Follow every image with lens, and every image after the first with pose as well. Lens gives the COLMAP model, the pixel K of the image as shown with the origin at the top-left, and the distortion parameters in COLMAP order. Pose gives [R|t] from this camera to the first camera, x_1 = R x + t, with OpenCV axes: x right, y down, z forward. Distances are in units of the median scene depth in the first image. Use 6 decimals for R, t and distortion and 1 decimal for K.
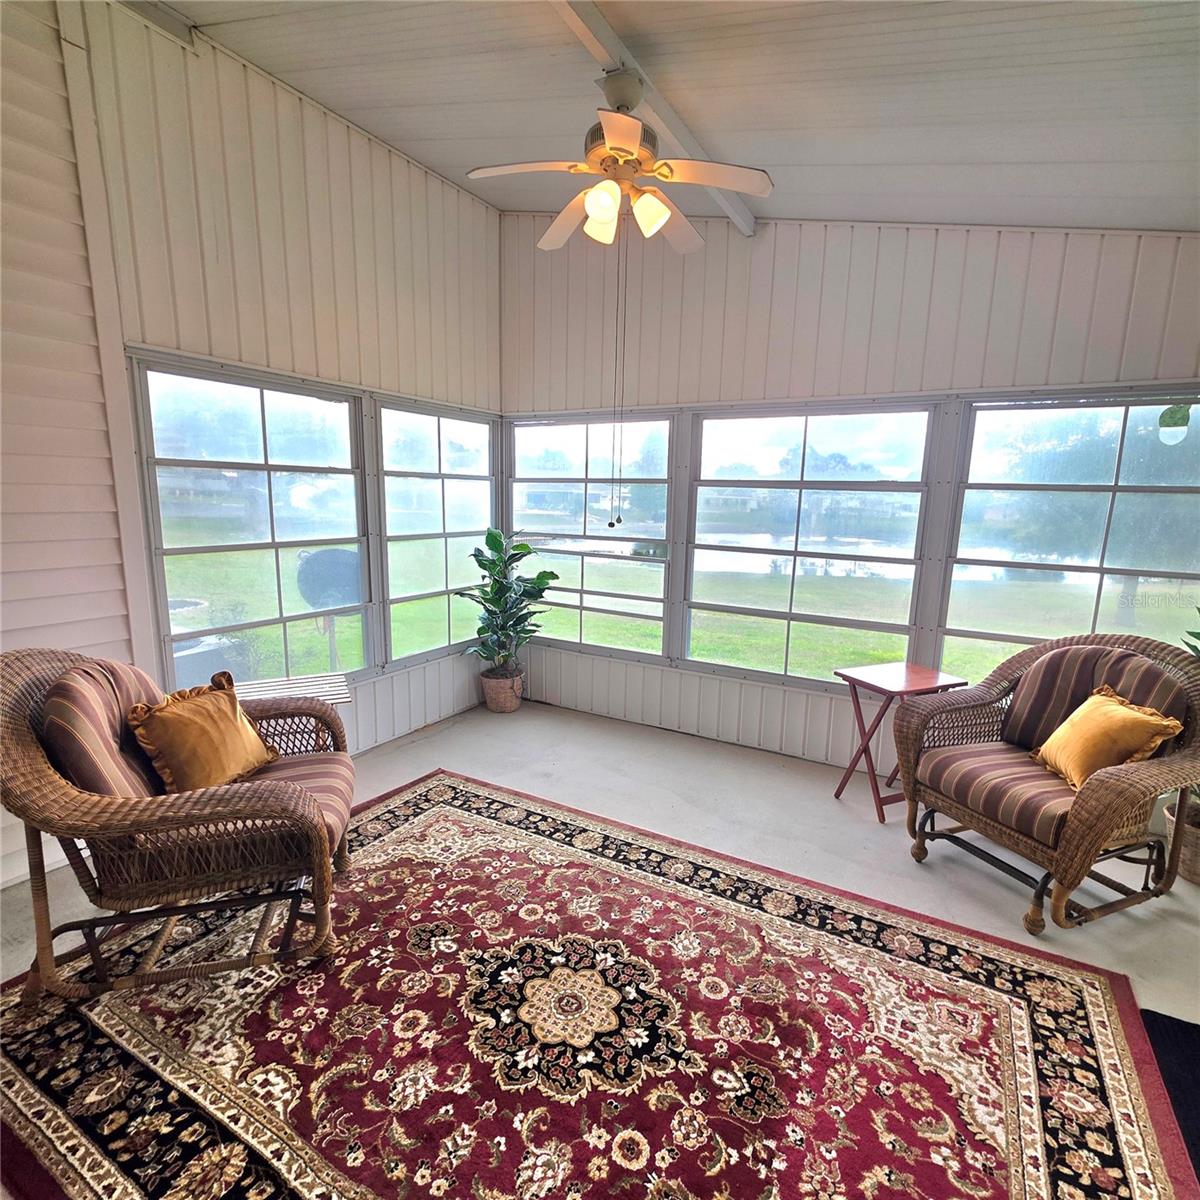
lens RADIAL K [[639.2, 0, 607.3], [0, 639.2, 603.8], [0, 0, 1]] dist [-0.000189, -0.000104]
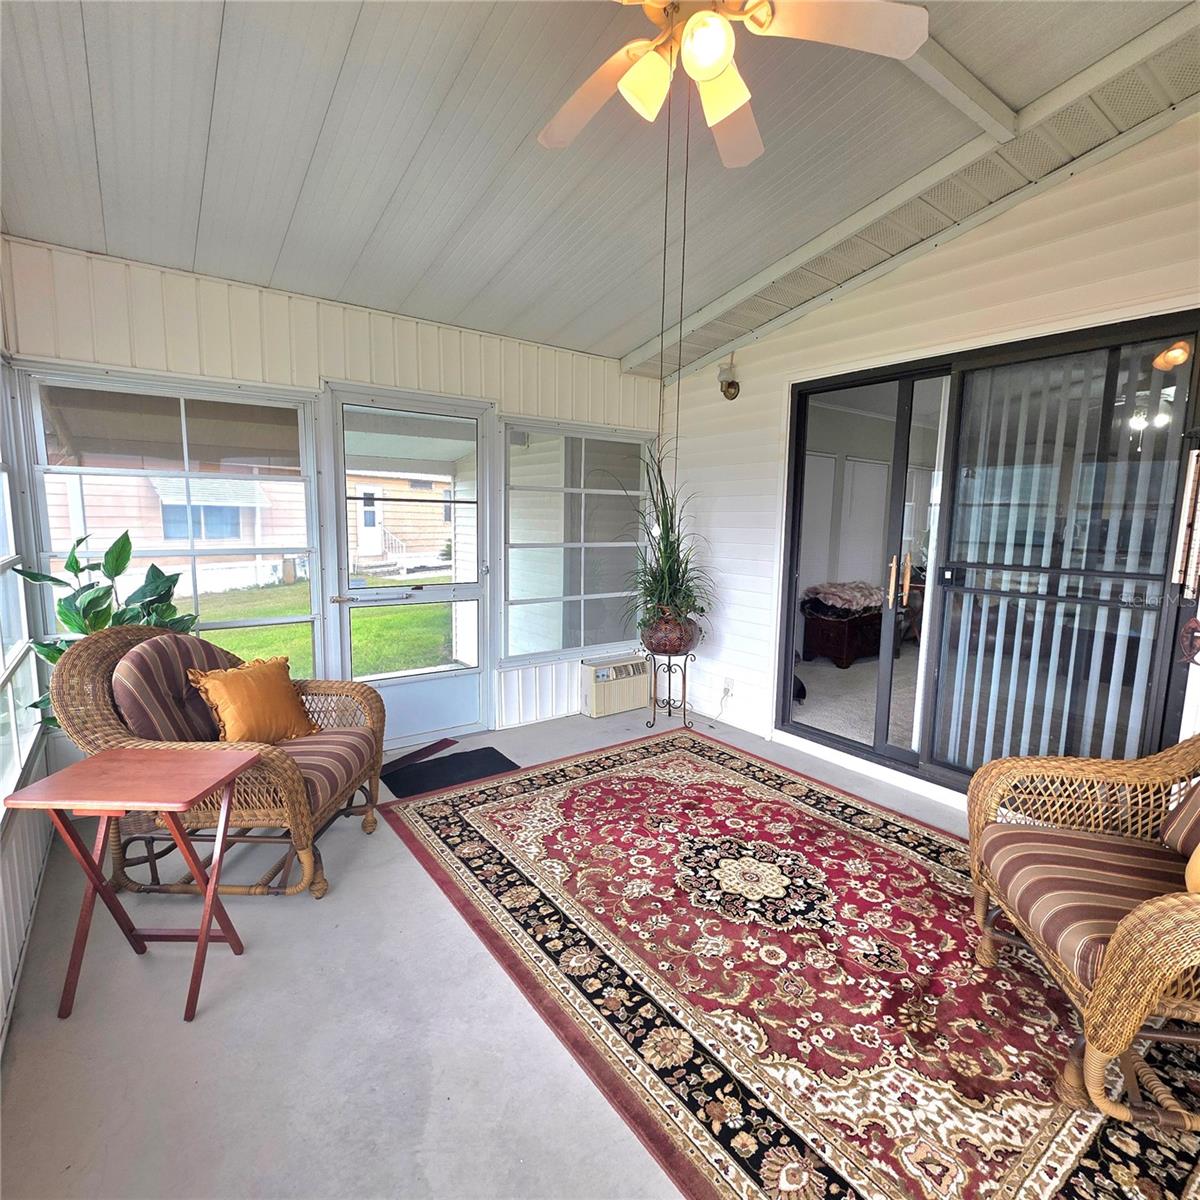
lens RADIAL K [[639.2, 0, 608.0], [0, 639.2, 599.5], [0, 0, 1]] dist [-0.000189, -0.000104]
pose [[-0.906853, -0.098316, 0.409820, -0.244343], [0.032159, 0.953431, 0.299891, -0.301486], [-0.420219, 0.285136, -0.861460, 1.849085]]
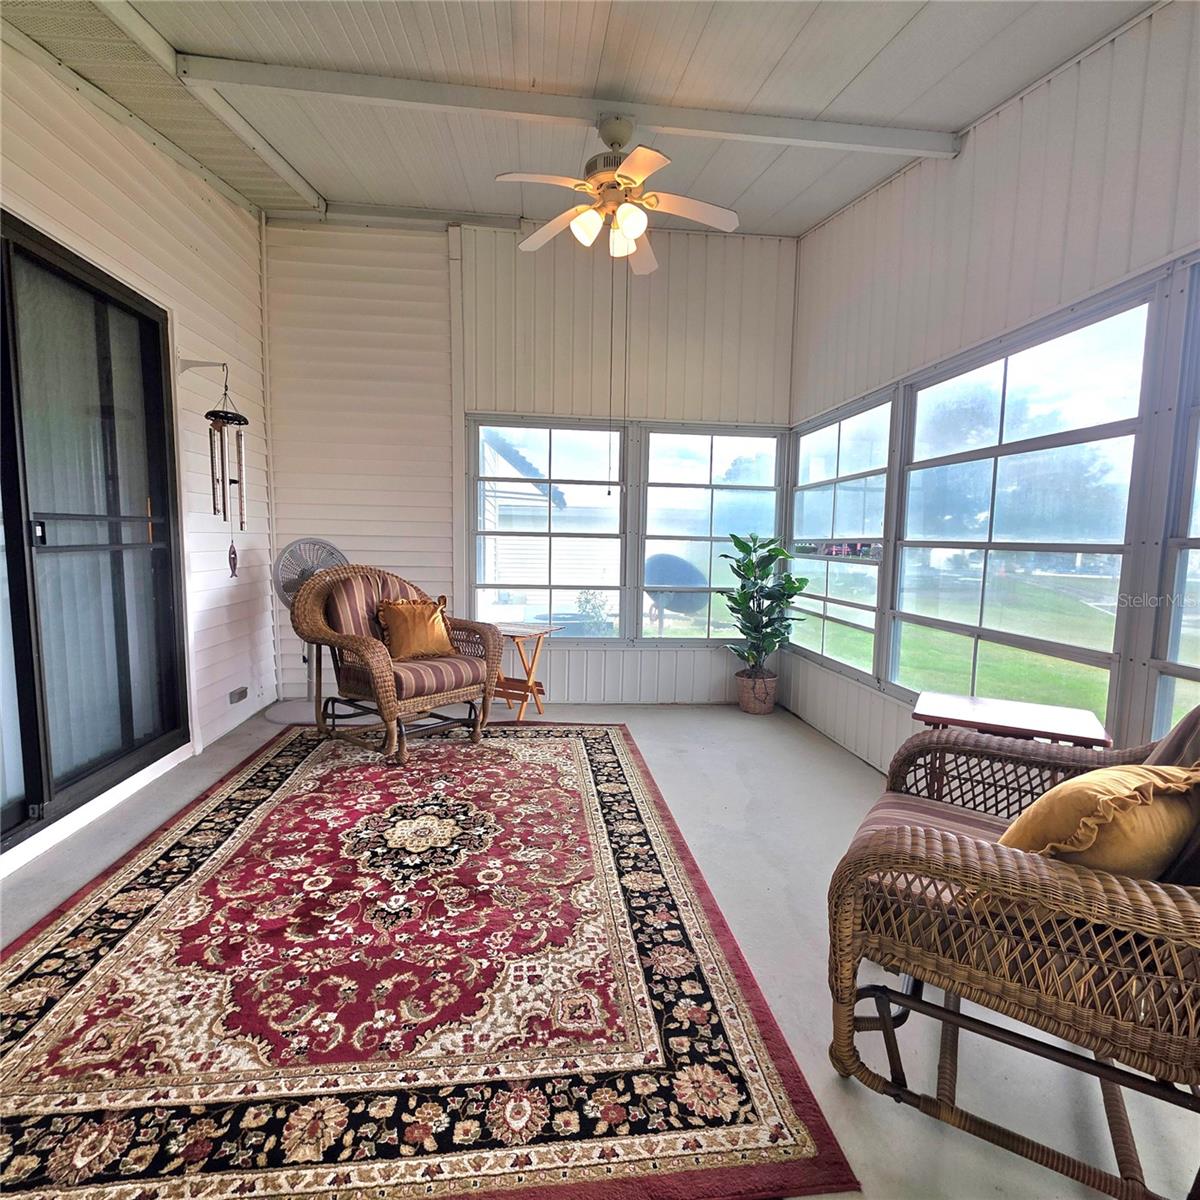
lens RADIAL K [[639.2, 0, 607.8], [0, 639.2, 601.8], [0, 0, 1]] dist [-0.000189, -0.000104]
pose [[0.584948, 0.065697, -0.808405, 1.061567], [-0.146607, 0.988860, -0.025720, 0.110588], [0.797710, 0.133563, 0.588064, 0.399518]]
